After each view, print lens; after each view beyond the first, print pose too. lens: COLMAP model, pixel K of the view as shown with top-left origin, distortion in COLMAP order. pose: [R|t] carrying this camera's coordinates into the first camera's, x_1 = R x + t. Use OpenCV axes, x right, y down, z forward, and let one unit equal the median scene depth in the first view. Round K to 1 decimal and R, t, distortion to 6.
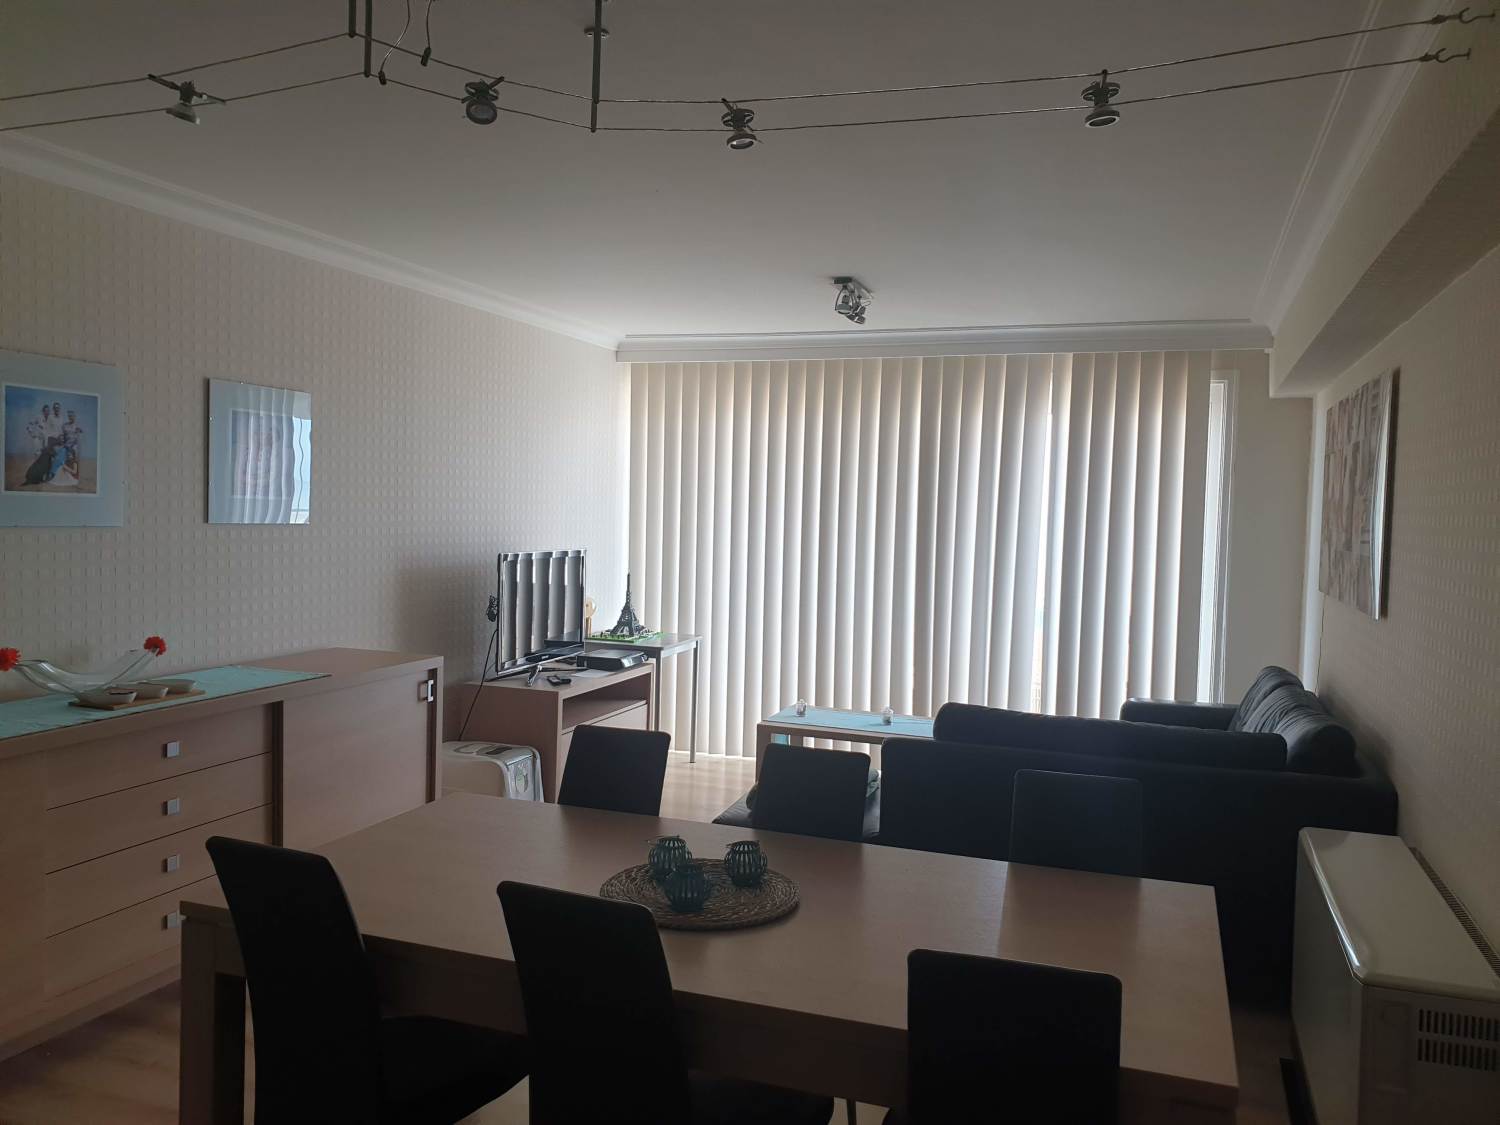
lens RADIAL K [[1156.3, 0, 749.5], [0, 1156.3, 562.1], [0, 0, 1]] dist [0.003132, 0.001316]
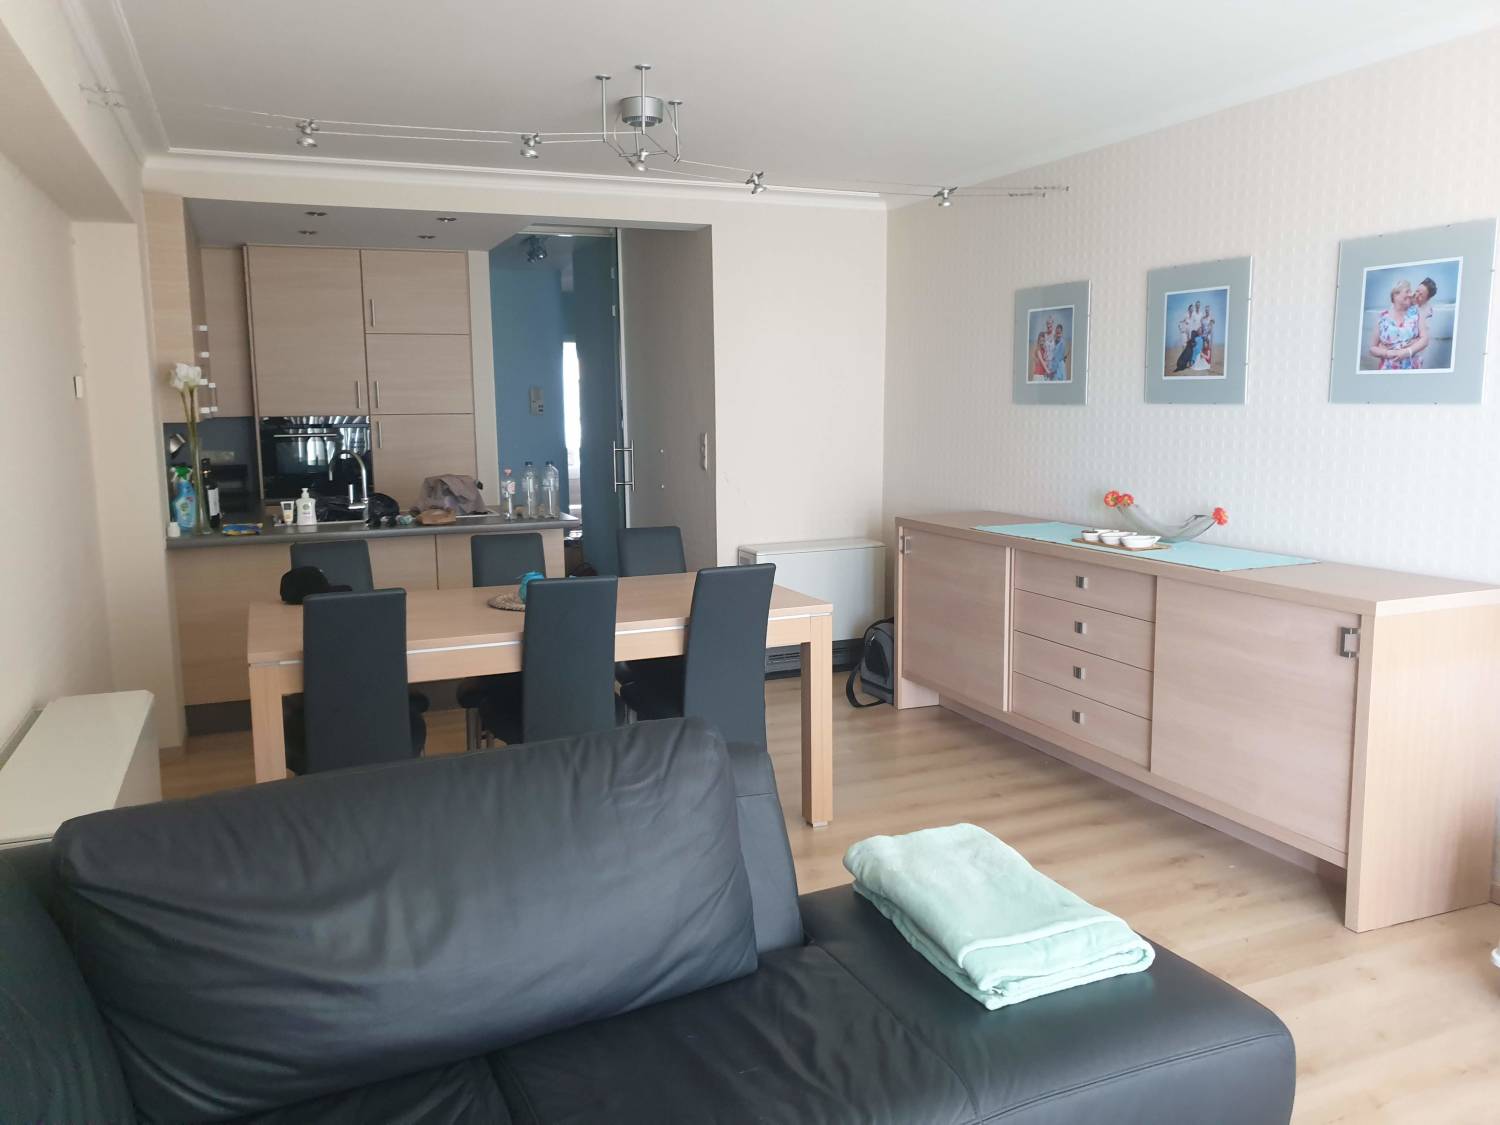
lens RADIAL K [[1156.3, 0, 749.5], [0, 1156.3, 558.8], [0, 0, 1]] dist [0.003132, 0.001316]
pose [[-0.734936, 0.087978, -0.672406, 0.576796], [-0.036345, 0.985014, 0.168604, -0.058915], [0.677162, 0.148351, -0.720724, 1.584940]]
